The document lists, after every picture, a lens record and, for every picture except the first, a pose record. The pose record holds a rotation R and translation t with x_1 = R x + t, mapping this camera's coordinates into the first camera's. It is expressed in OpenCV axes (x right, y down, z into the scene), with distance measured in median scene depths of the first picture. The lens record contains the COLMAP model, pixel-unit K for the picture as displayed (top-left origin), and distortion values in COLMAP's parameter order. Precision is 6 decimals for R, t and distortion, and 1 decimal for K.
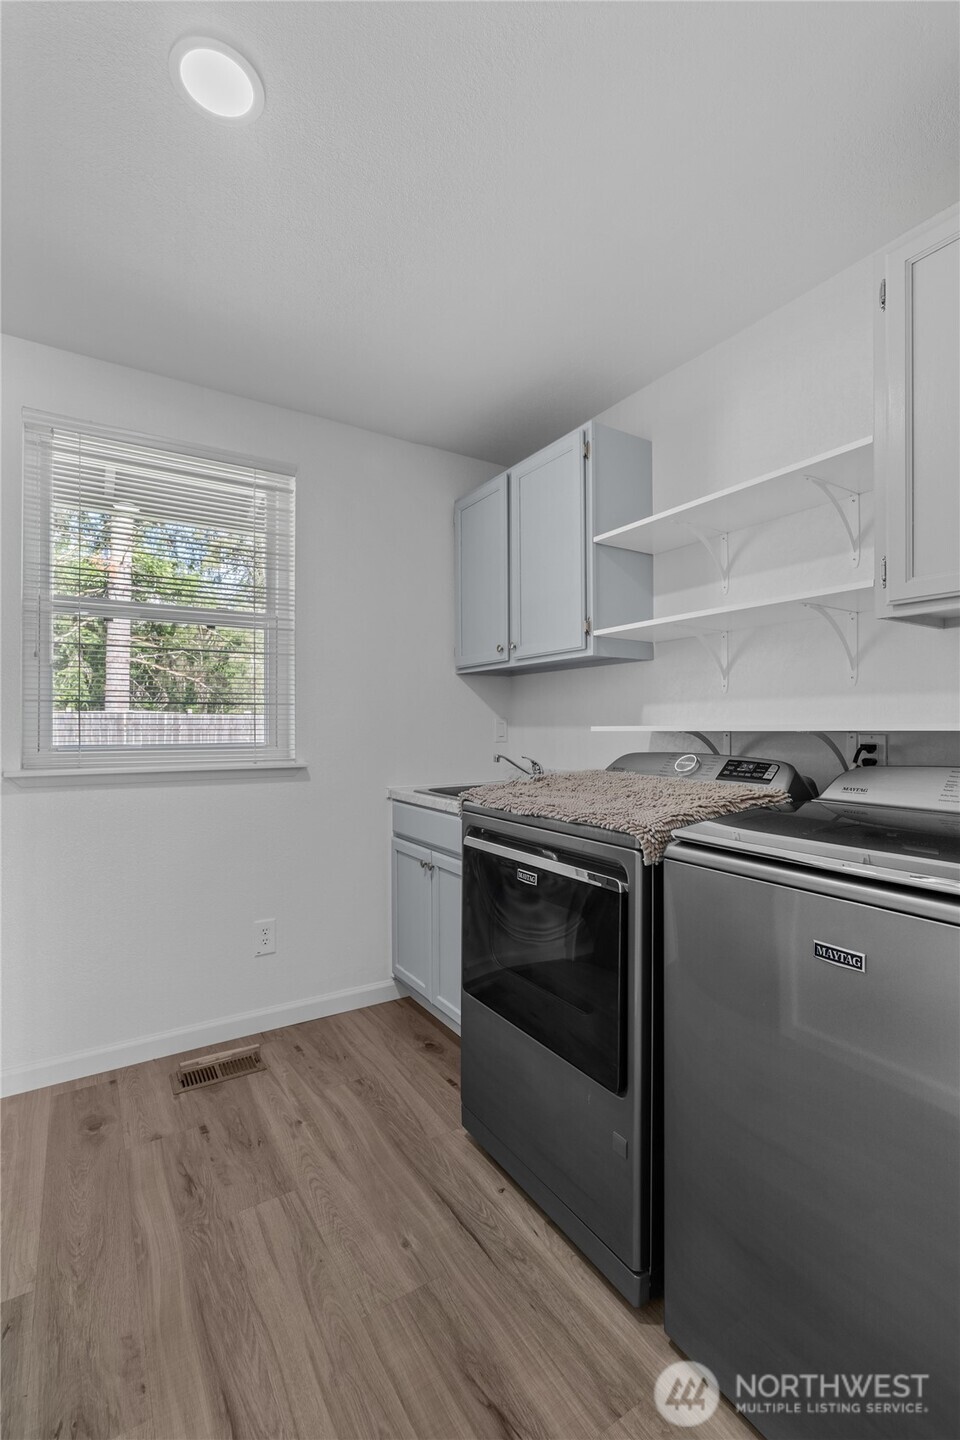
lens RADIAL K [[642.2, 0, 475.9], [0, 642.2, 720.5], [0, 0, 1]] dist [-0.003824, 0.000185]
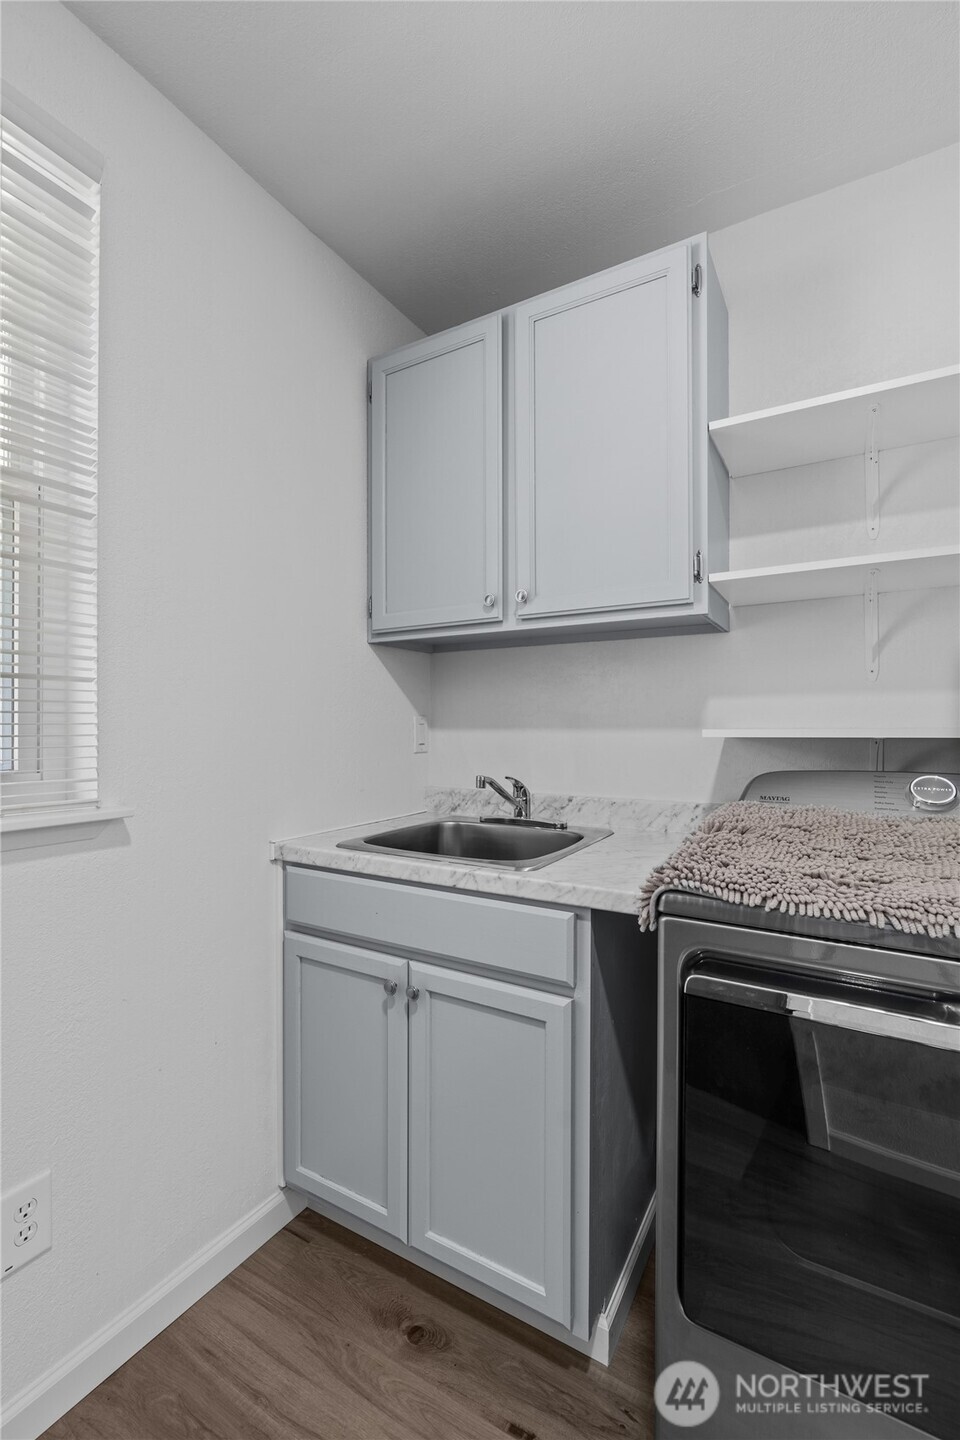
lens RADIAL K [[642.2, 0, 481.8], [0, 642.2, 724.5], [0, 0, 1]] dist [-0.003824, 0.000185]
pose [[0.889024, 0.004710, 0.457837, -0.248040], [-0.006121, 0.999980, 0.001599, 0.004159], [-0.457820, -0.004224, 0.889035, 0.472583]]
